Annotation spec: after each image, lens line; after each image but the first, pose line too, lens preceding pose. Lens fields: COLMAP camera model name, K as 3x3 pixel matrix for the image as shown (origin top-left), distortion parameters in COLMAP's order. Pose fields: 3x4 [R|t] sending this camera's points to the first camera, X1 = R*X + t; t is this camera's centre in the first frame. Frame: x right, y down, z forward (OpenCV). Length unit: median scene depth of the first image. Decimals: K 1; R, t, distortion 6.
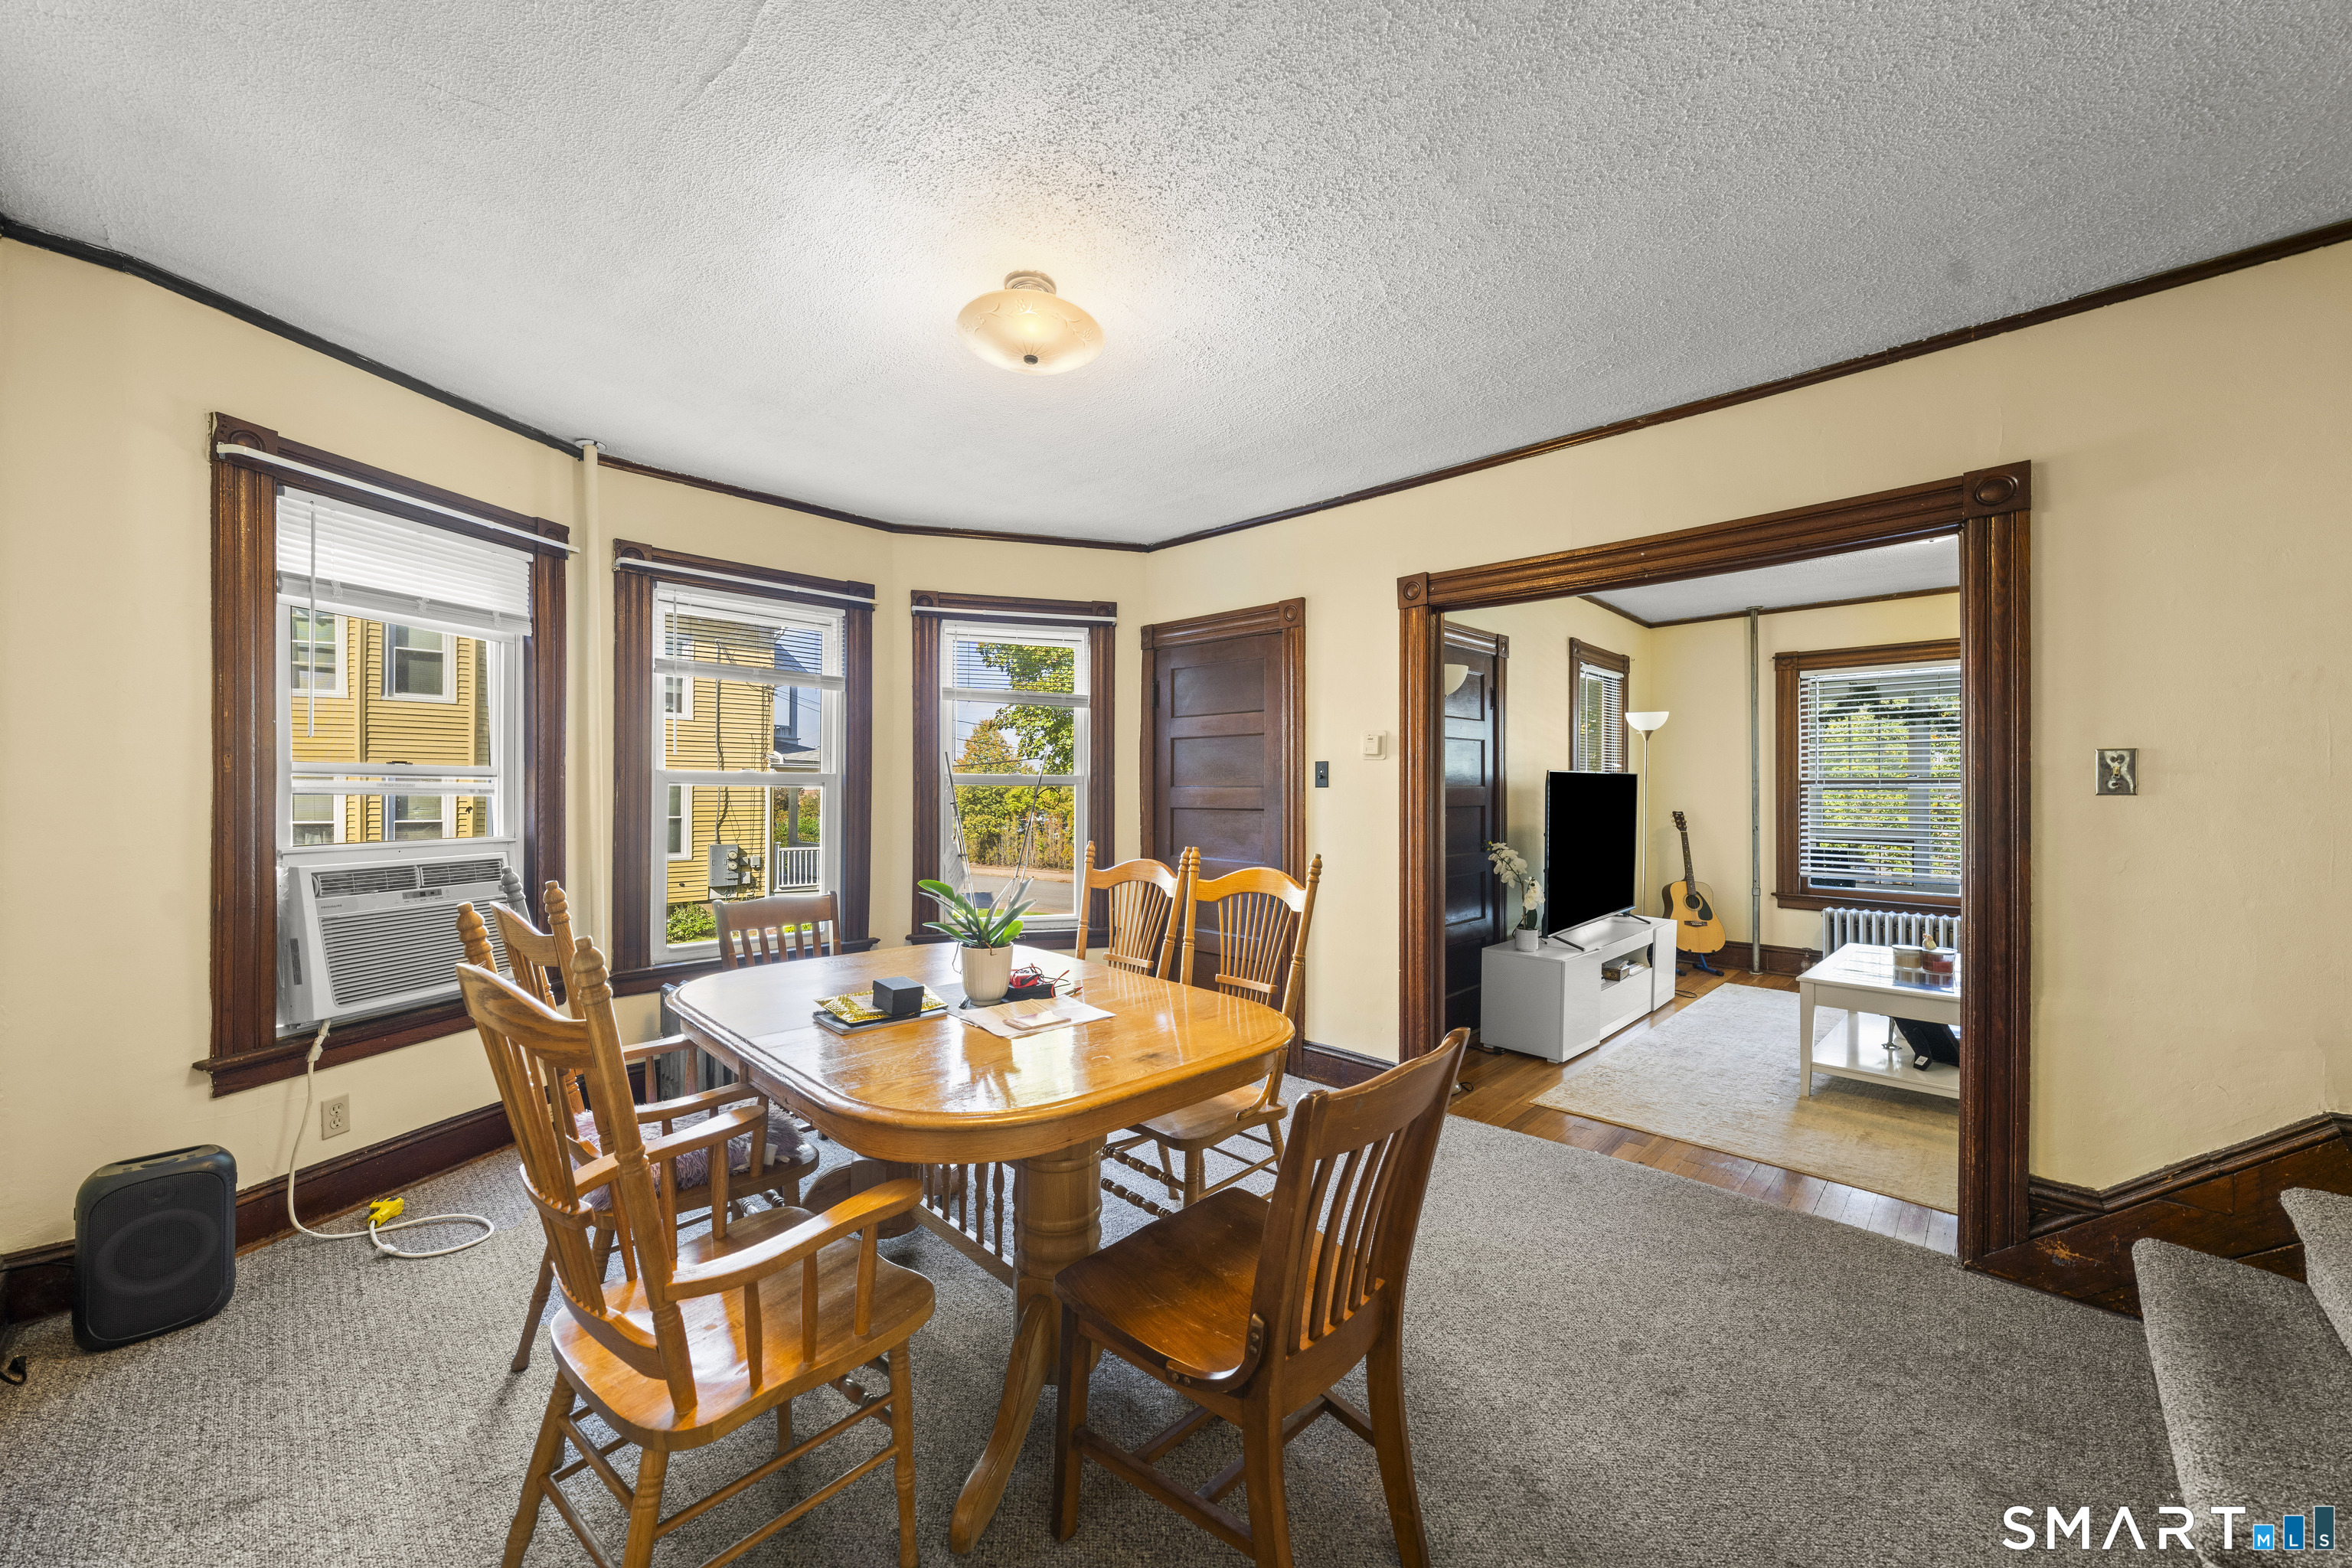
lens RADIAL K [[859.3, 0, 1187.3], [0, 859.3, 798.8], [0, 0, 1]] dist [-0.003192, 0.000842]
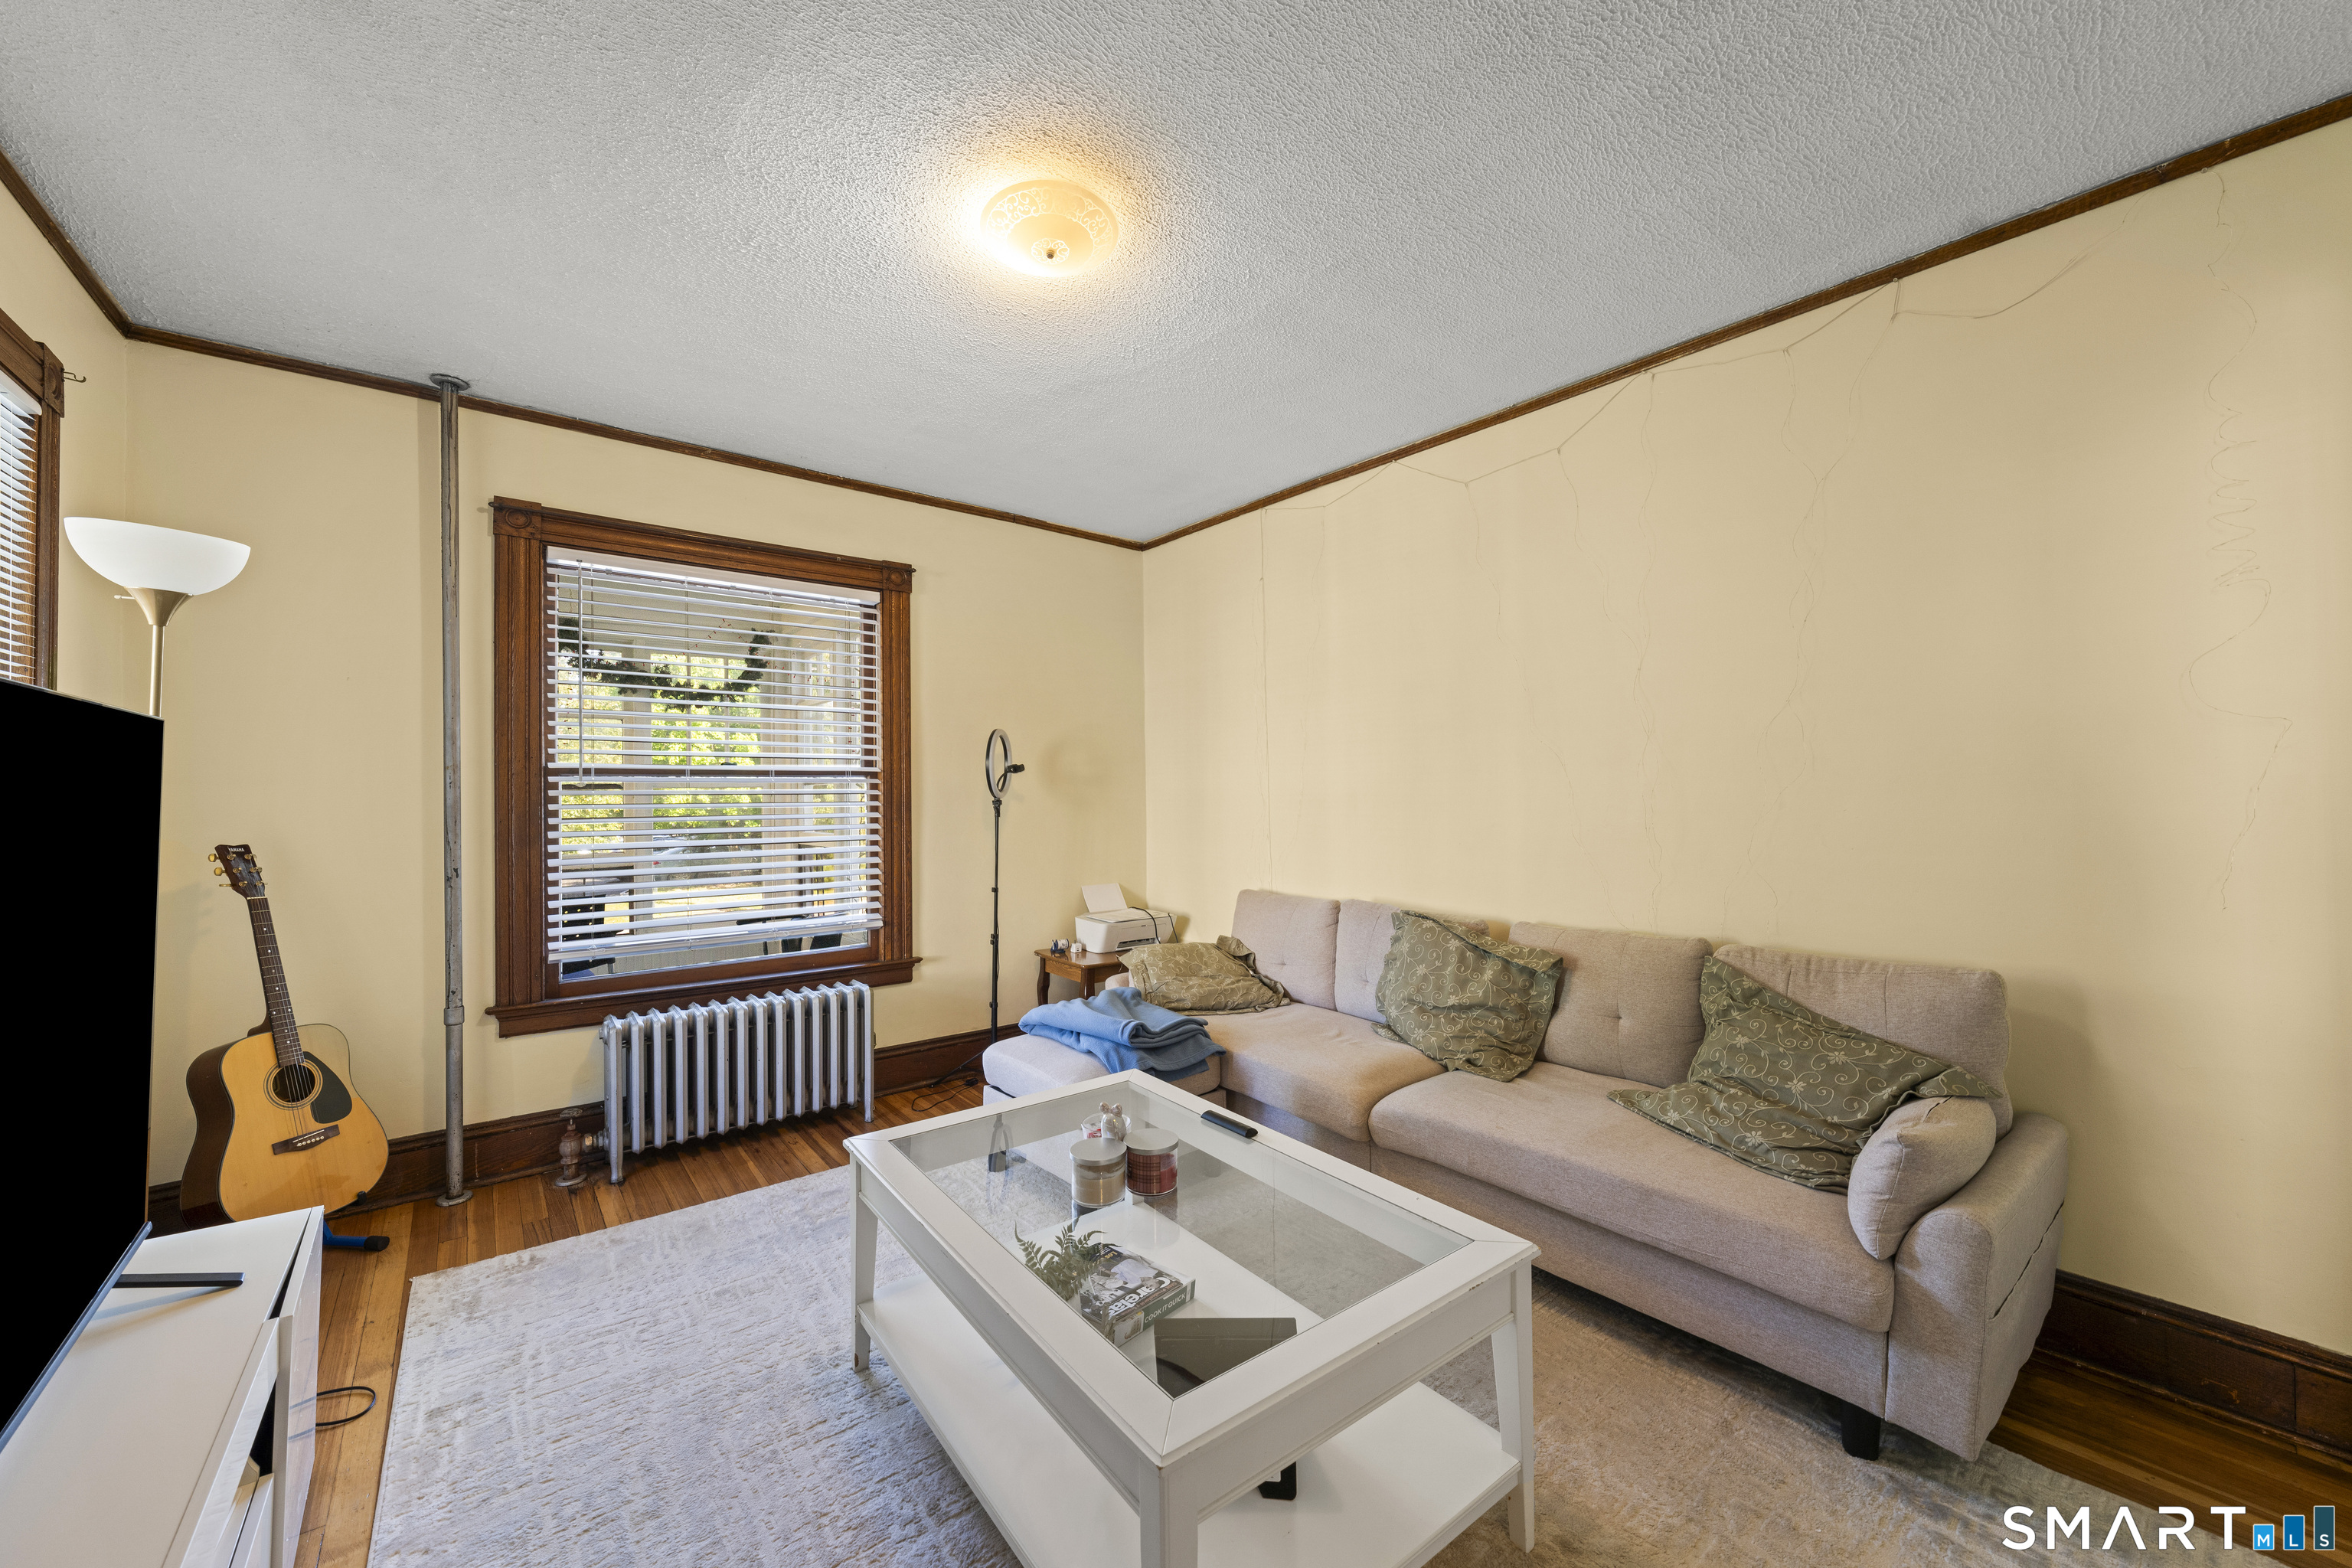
lens RADIAL K [[859.3, 0, 1178.7], [0, 859.3, 796.1], [0, 0, 1]] dist [-0.003192, 0.000842]
pose [[0.099082, 0.004694, 0.995068, 0.254001], [0.001227, 0.999988, -0.004840, -0.003217], [-0.995079, 0.001700, 0.099075, 0.579048]]
